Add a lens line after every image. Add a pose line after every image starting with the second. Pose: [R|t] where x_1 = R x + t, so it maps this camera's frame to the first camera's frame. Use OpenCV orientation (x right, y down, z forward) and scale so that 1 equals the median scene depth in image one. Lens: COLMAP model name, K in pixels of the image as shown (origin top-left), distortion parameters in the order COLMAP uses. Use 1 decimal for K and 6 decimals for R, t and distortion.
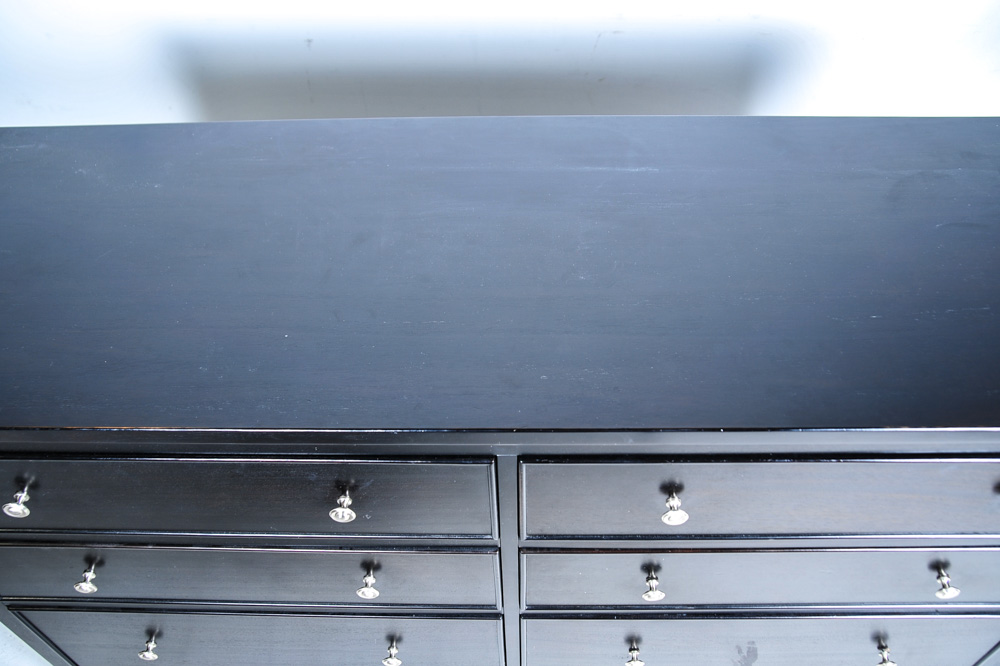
lens RADIAL K [[840.4, 0, 500.9], [0, 840.4, 334.7], [0, 0, 1]] dist [-0.074871, 0.061135]
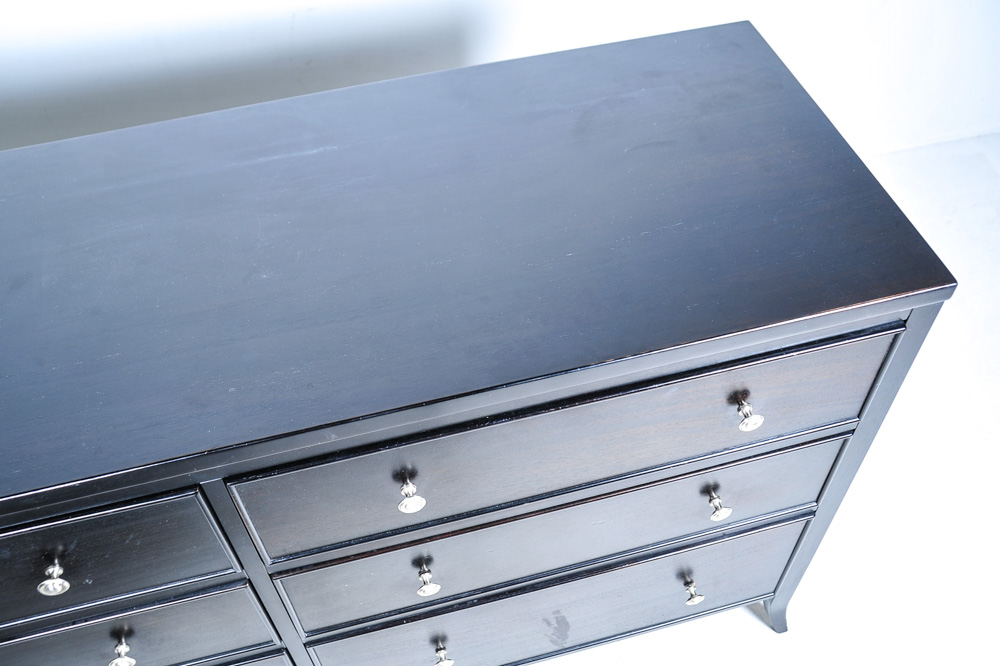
lens RADIAL K [[894.1, 0, 500.0], [0, 894.1, 331.7], [0, 0, 1]] dist [-0.056366, 0.055216]
pose [[0.966798, -0.208018, 0.148426, 0.176550], [0.208395, 0.977956, 0.013178, 0.031574], [-0.147896, 0.018191, 0.988836, -0.015233]]
